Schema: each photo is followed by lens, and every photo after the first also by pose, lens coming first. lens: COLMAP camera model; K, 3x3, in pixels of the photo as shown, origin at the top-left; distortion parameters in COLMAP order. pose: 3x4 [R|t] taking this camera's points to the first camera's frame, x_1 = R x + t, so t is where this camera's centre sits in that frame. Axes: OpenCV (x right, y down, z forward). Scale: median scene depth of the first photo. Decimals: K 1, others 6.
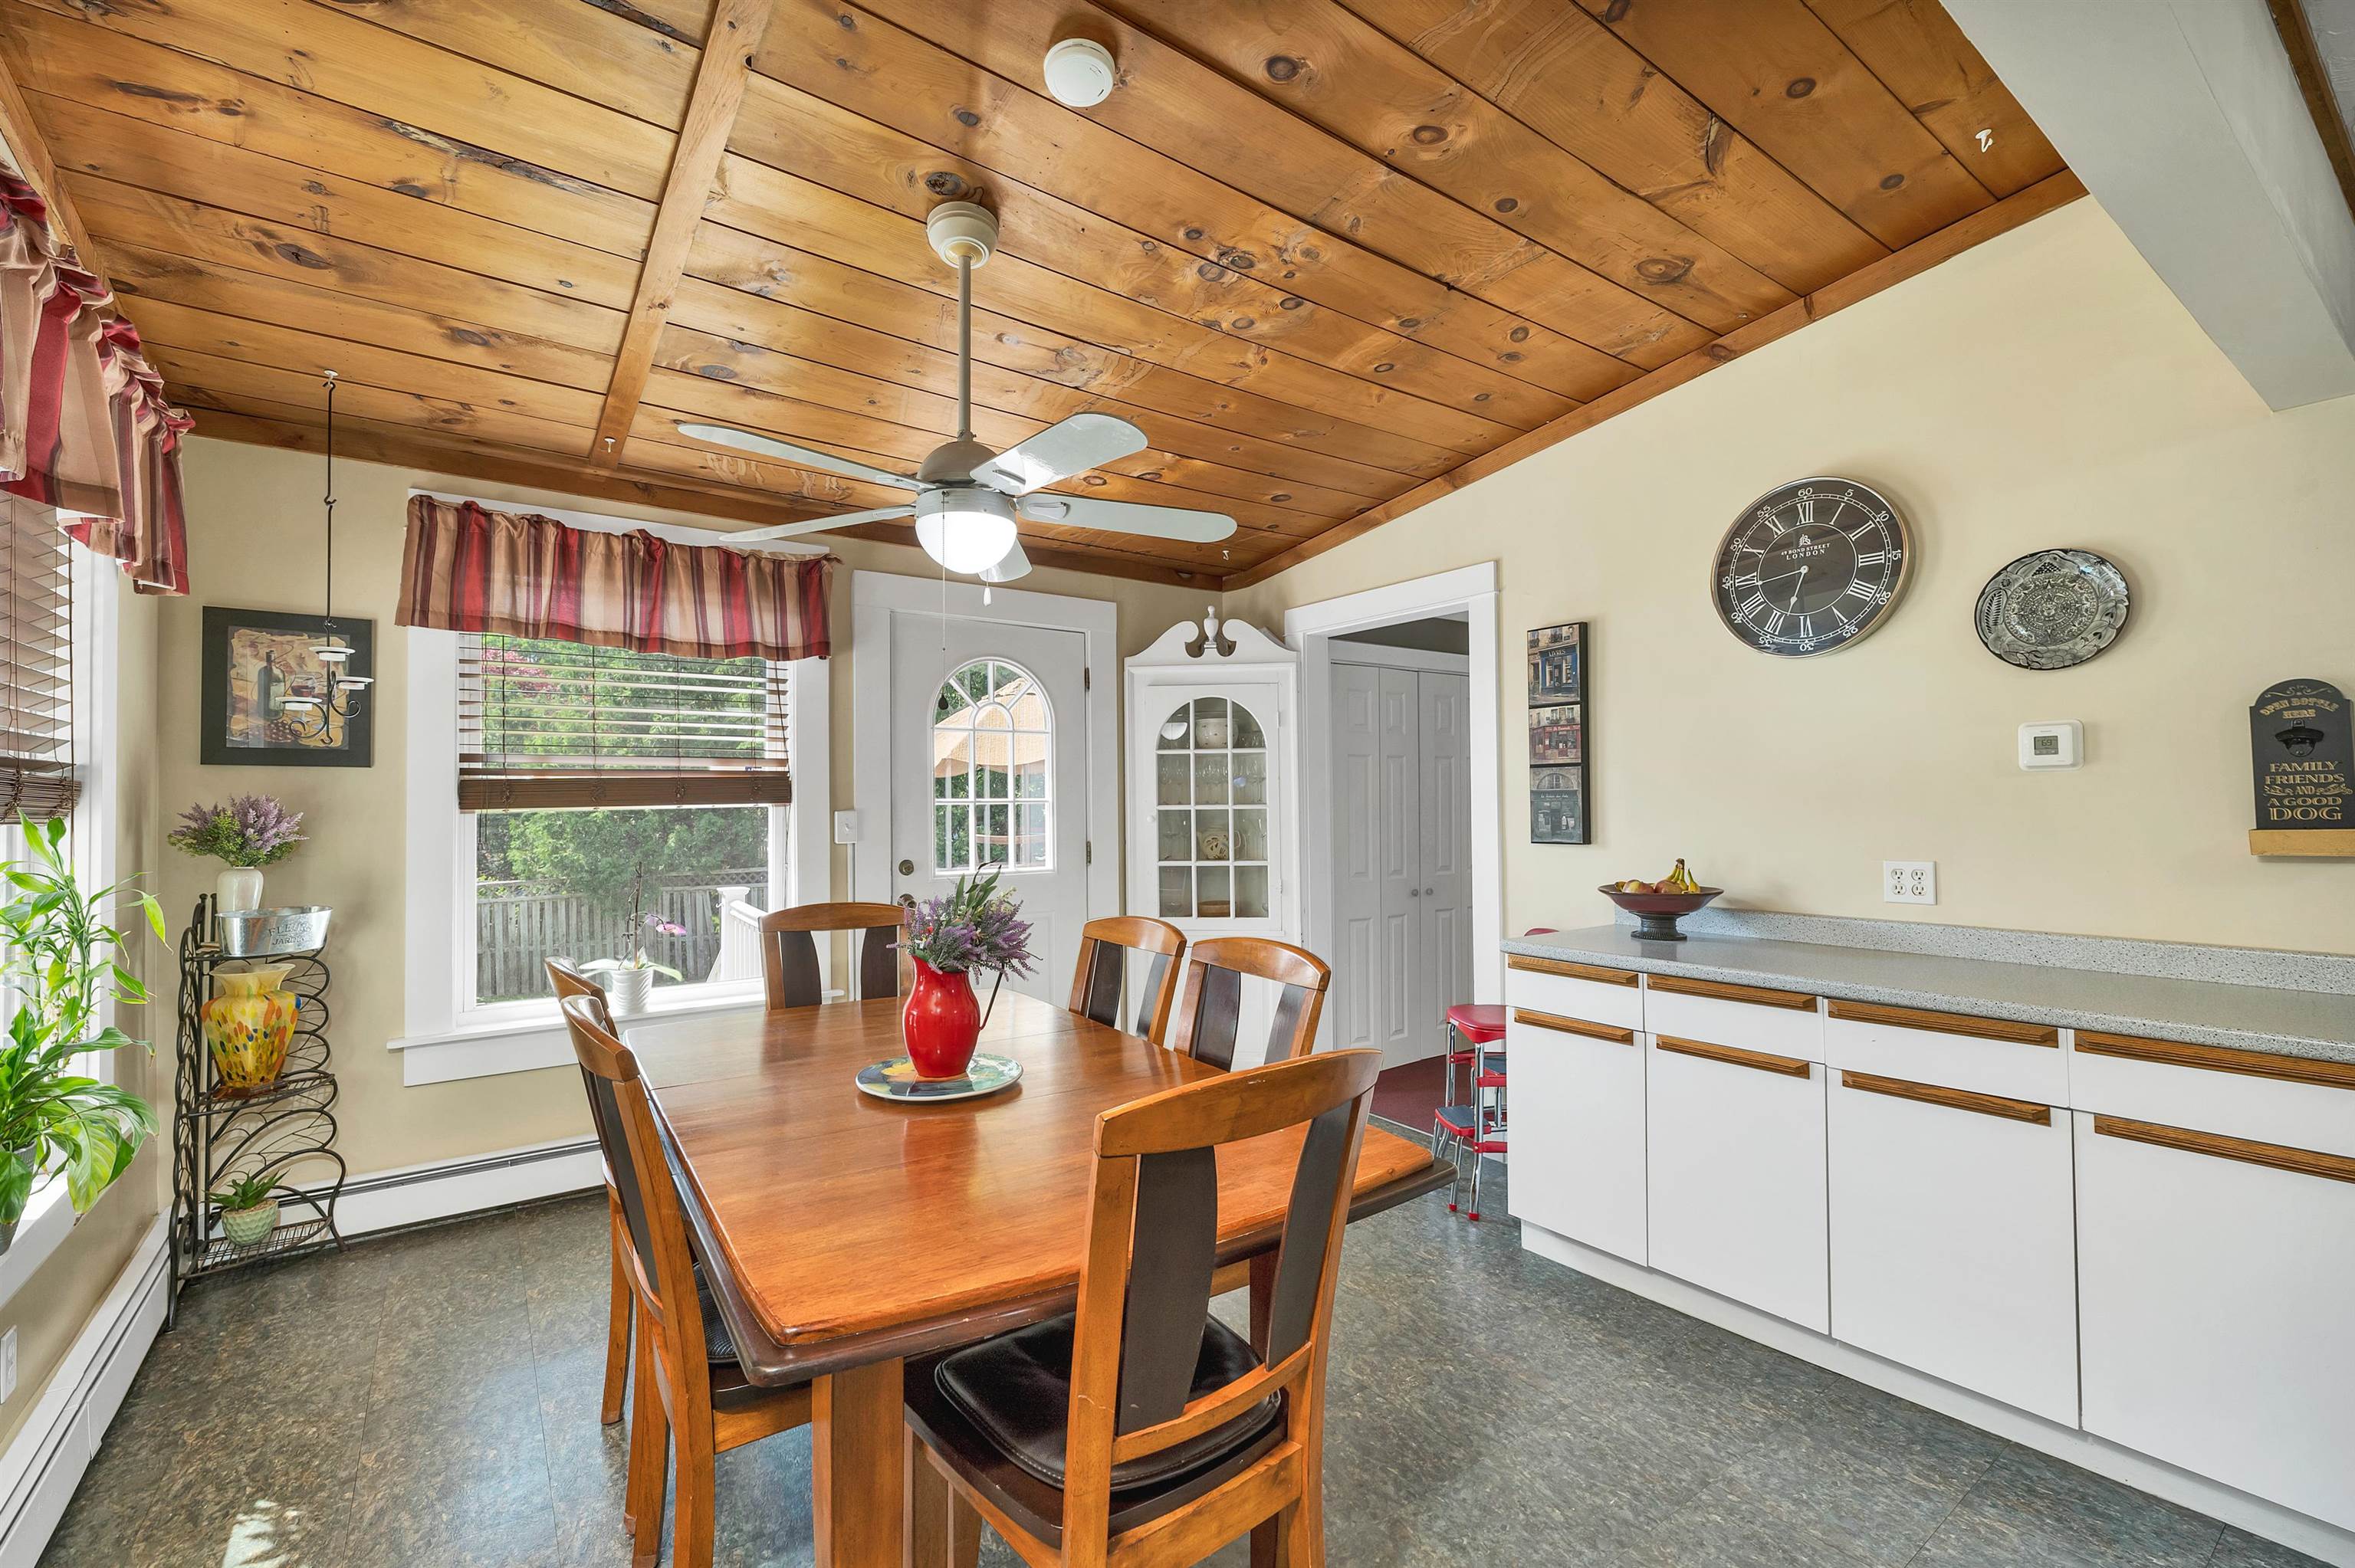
lens RADIAL K [[985.0, 0, 1166.5], [0, 985.0, 793.1], [0, 0, 1]] dist [-0.000810, 0.001745]
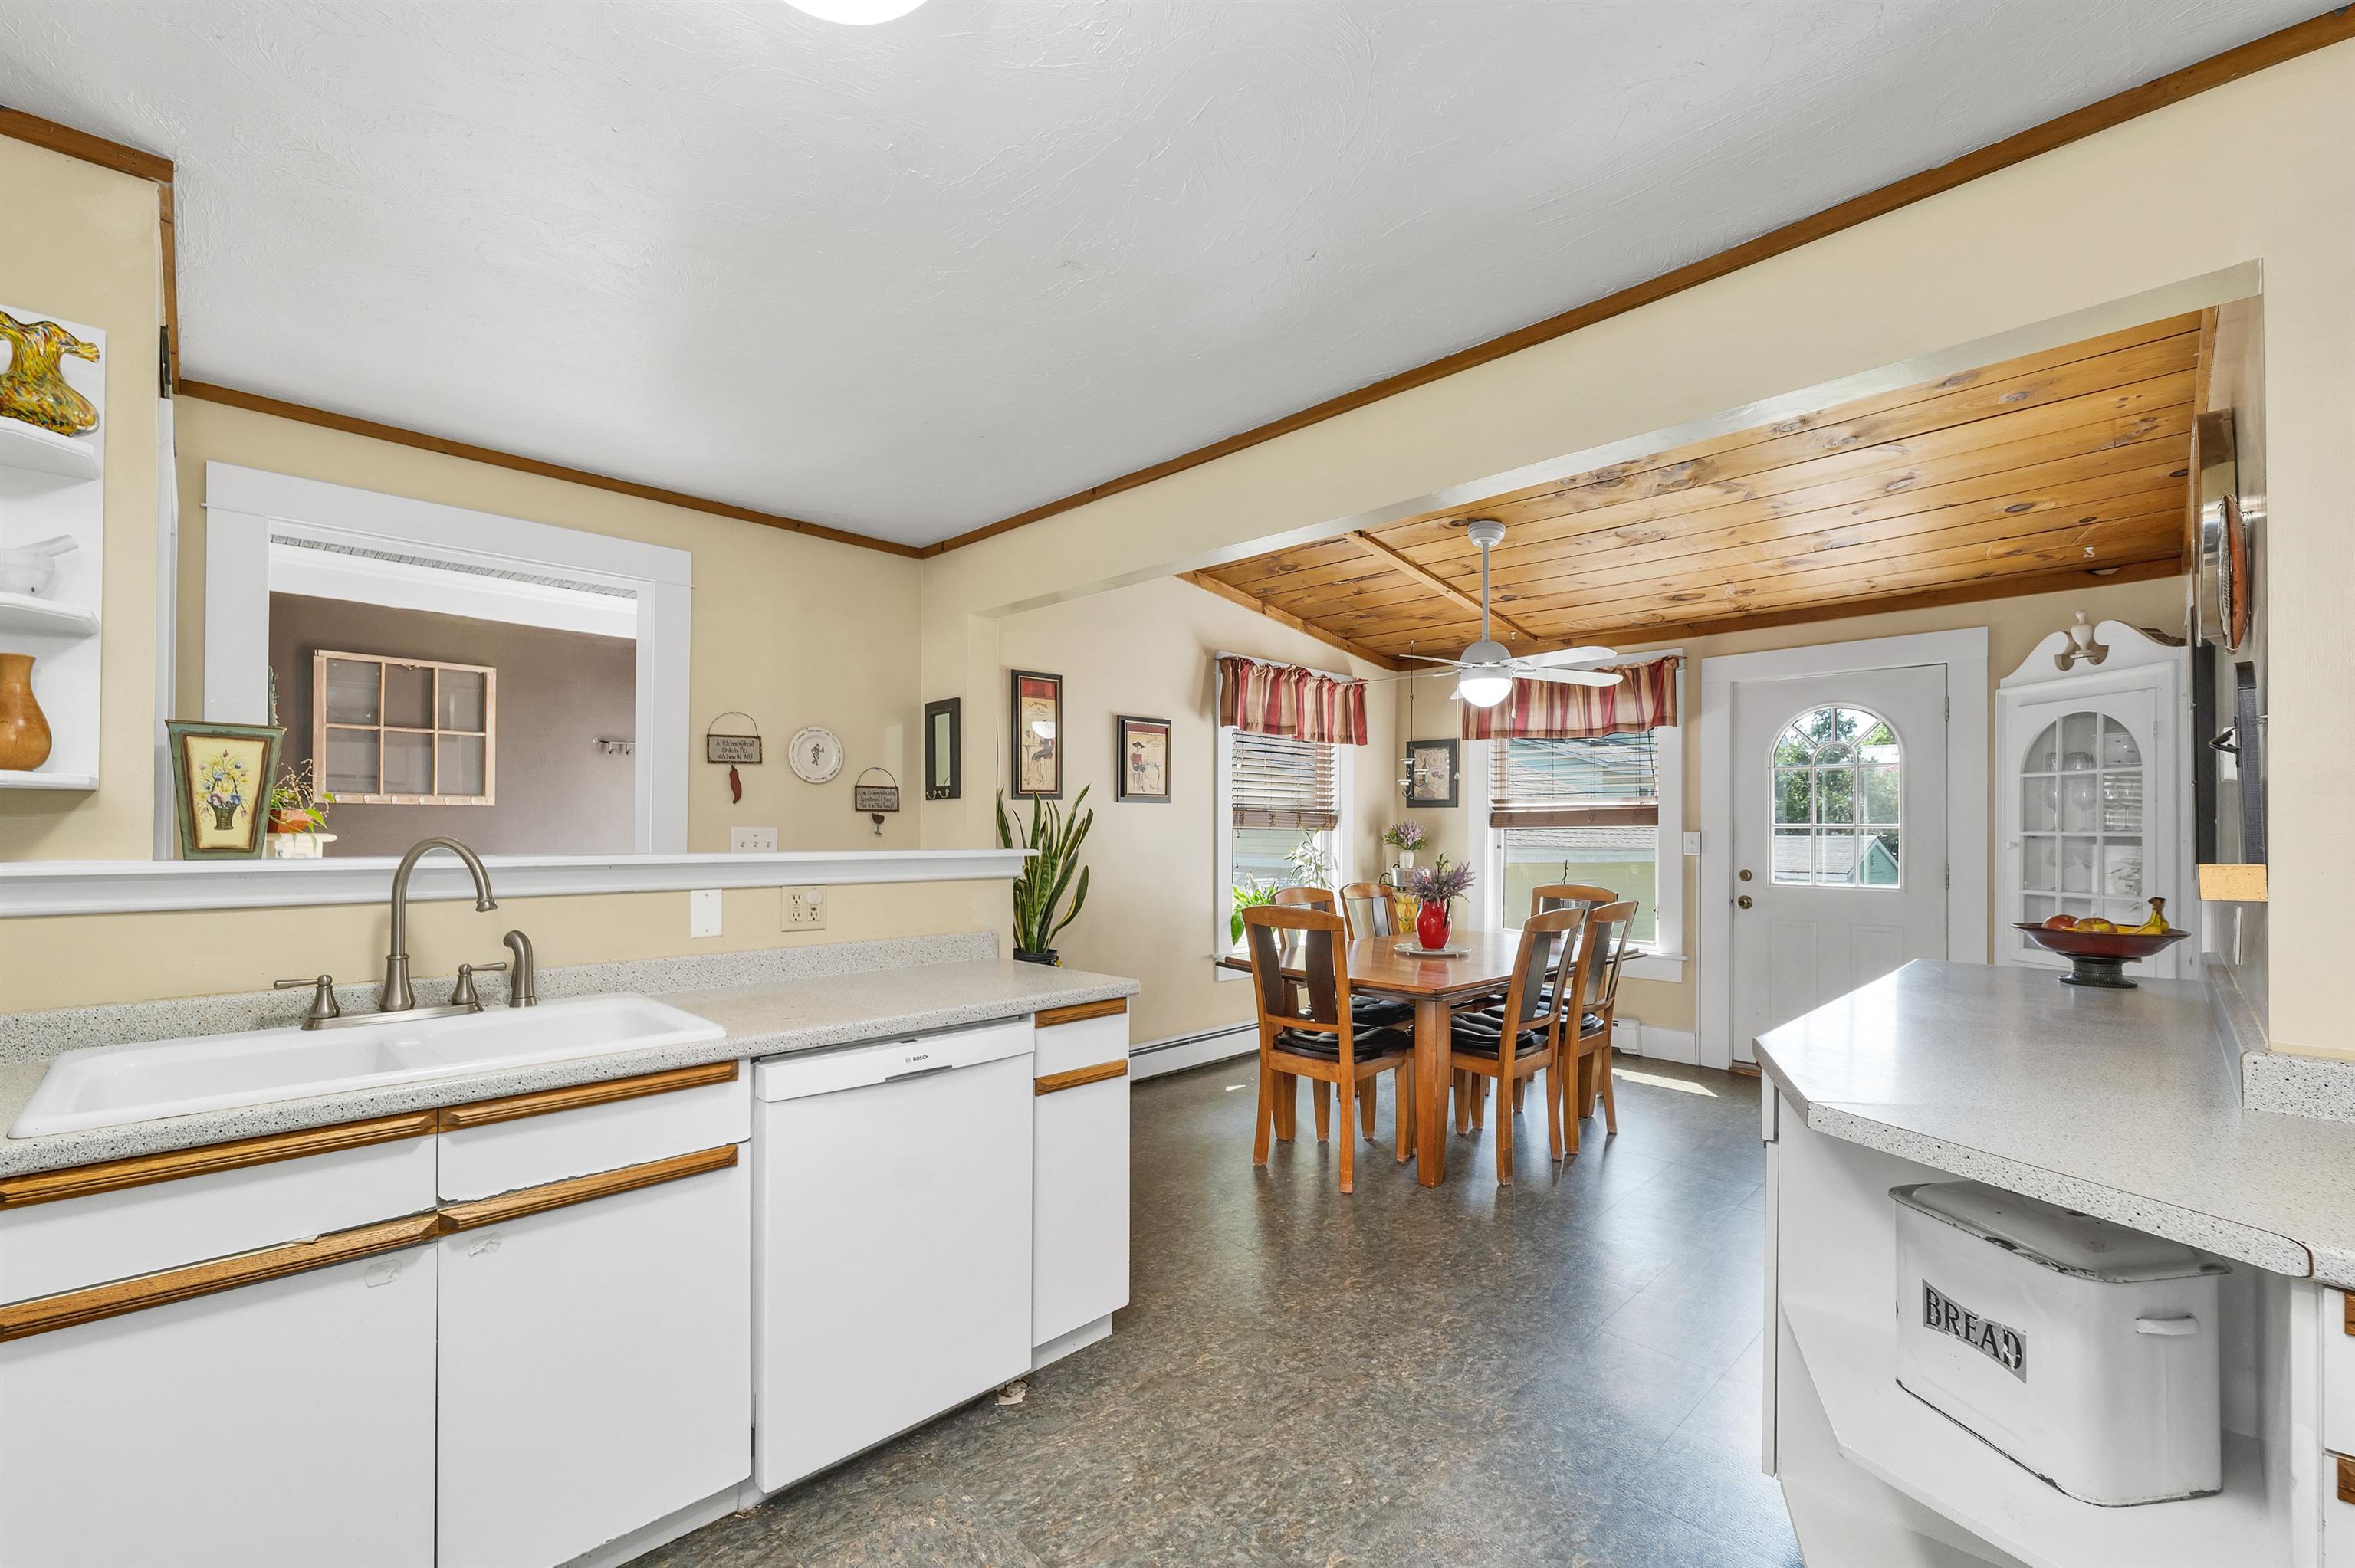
lens RADIAL K [[985.0, 0, 1176.6], [0, 985.0, 826.9], [0, 0, 1]] dist [-0.000810, 0.001745]
pose [[0.160833, 0.007339, -0.986954, 1.197788], [0.002044, 0.999968, 0.007769, -0.001116], [0.986979, -0.003267, 0.160813, 0.055201]]
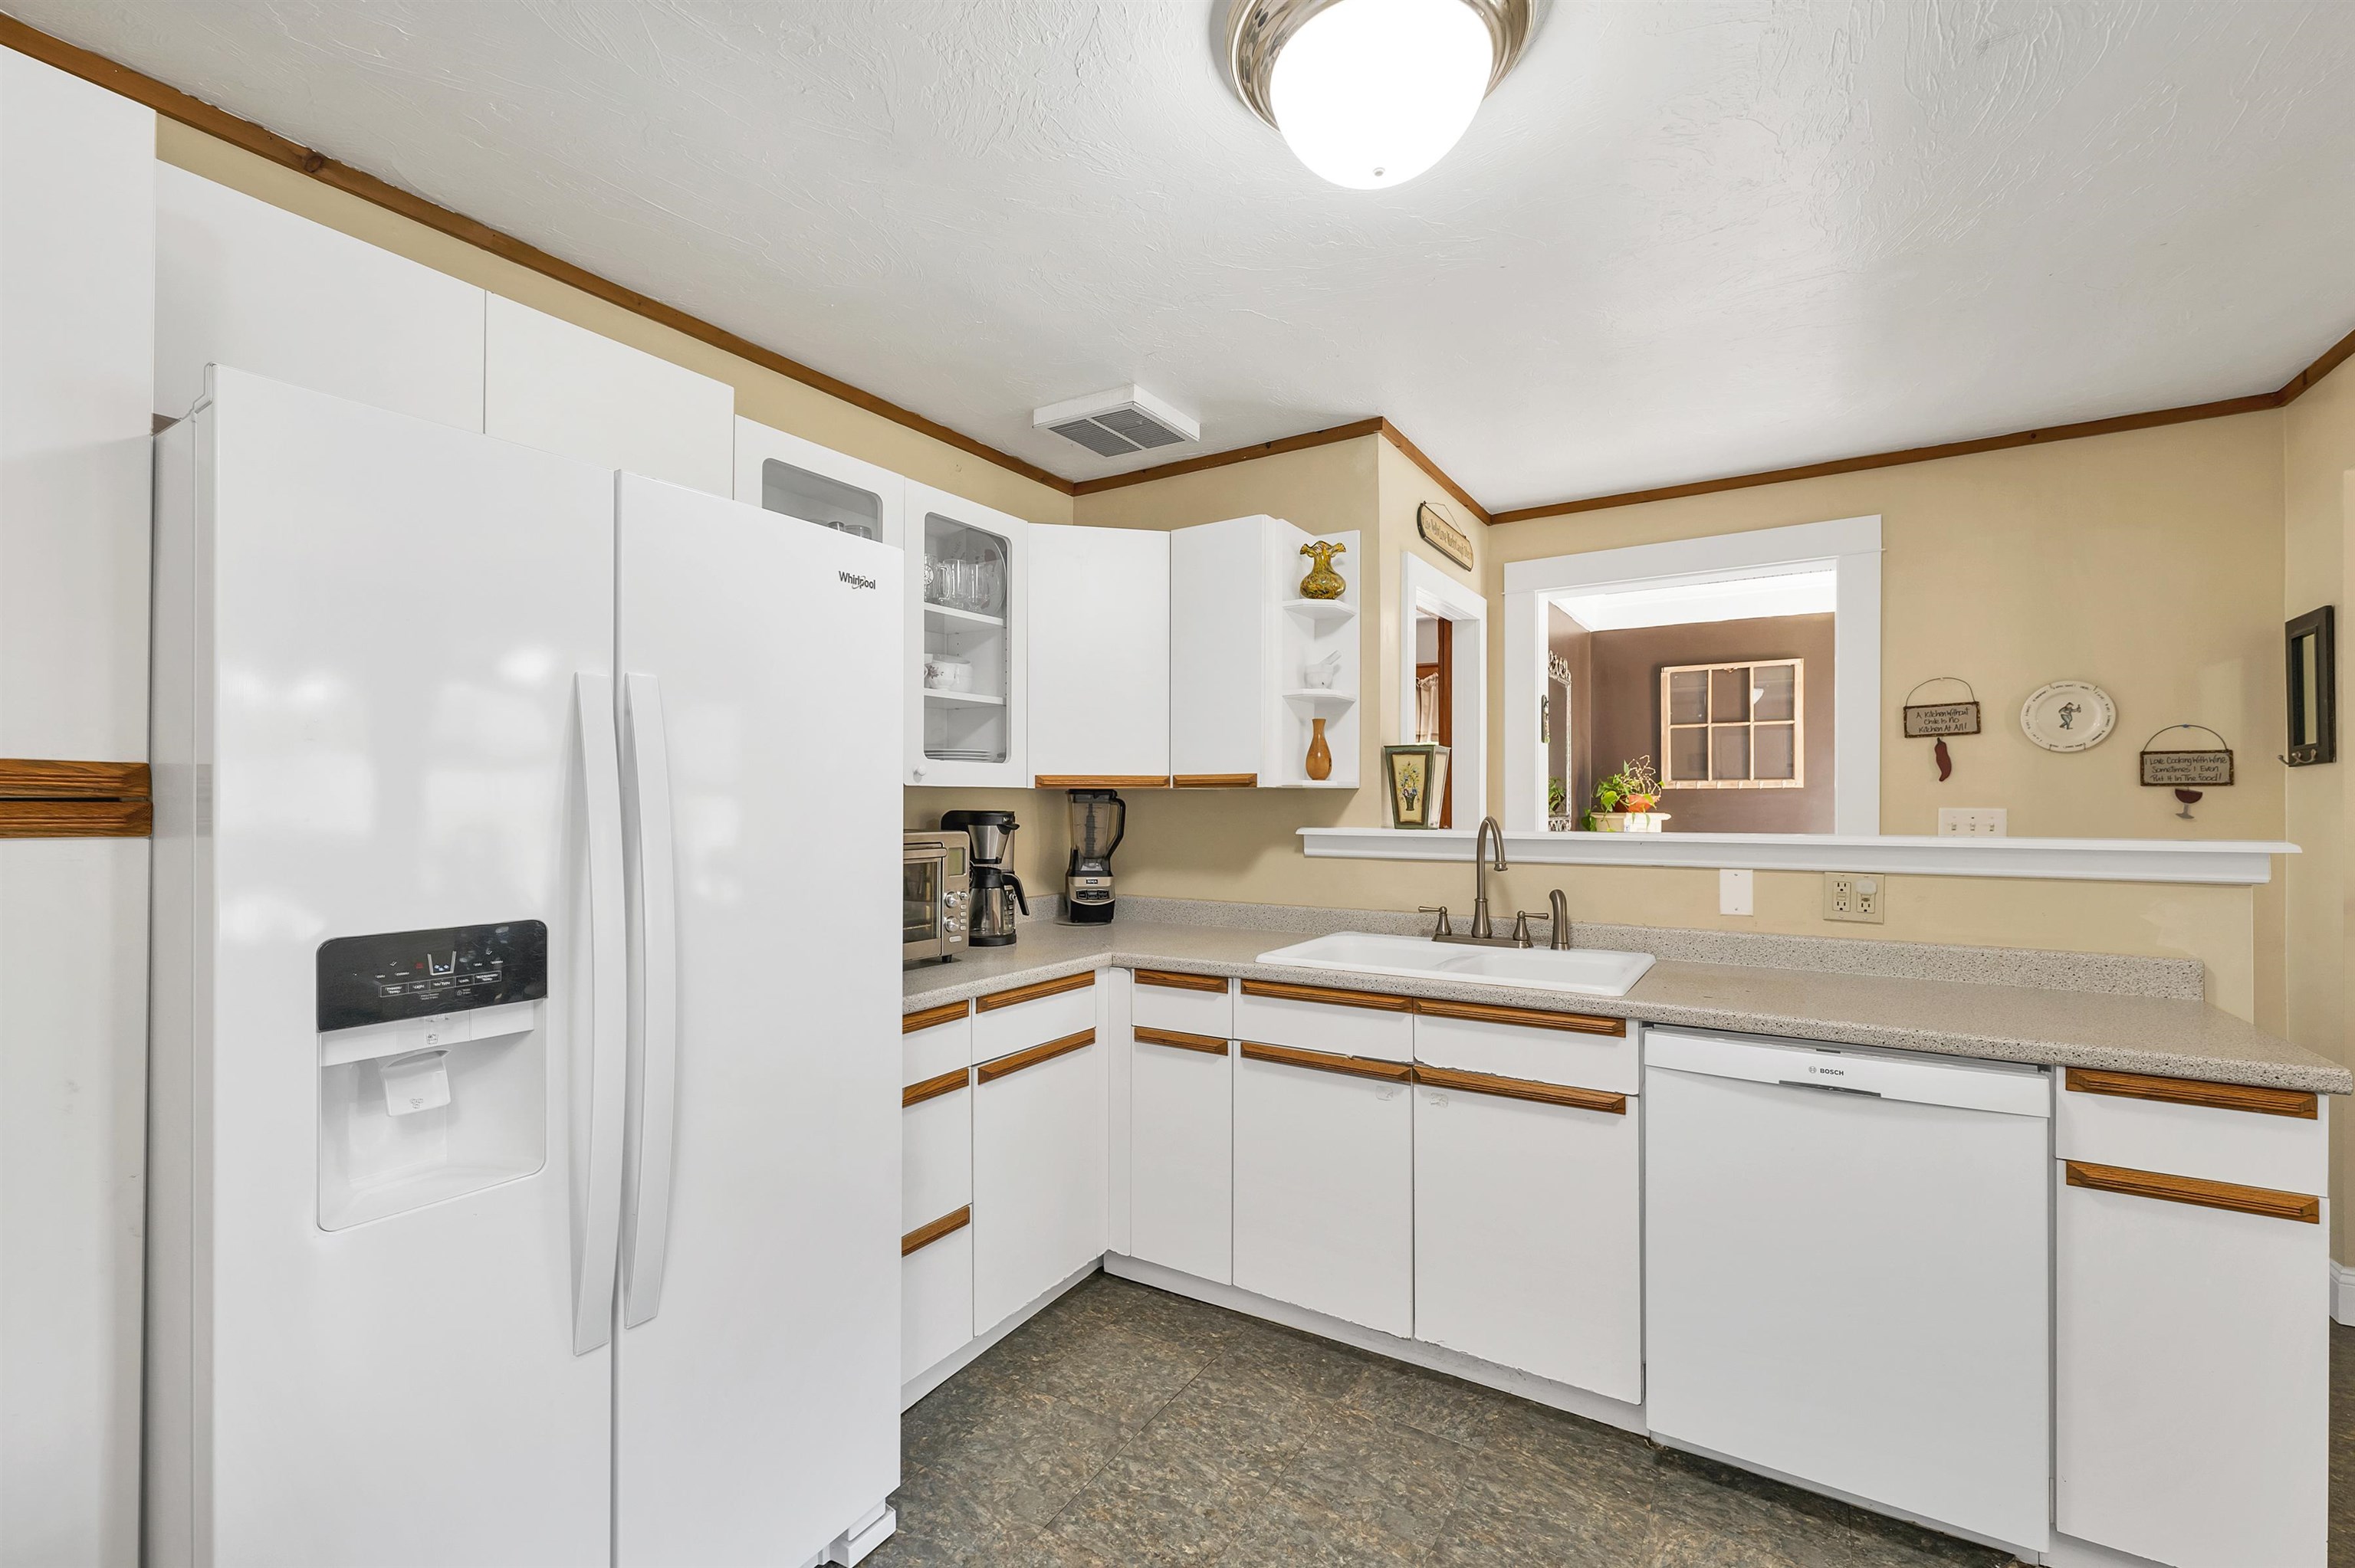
lens RADIAL K [[985.0, 0, 1180.1], [0, 985.0, 806.3], [0, 0, 1]] dist [-0.000810, 0.001745]
pose [[-0.926436, 0.008795, -0.376351, 1.090685], [0.010421, 0.999943, -0.002284, -0.000307], [0.376309, -0.006038, -0.926474, 0.389472]]
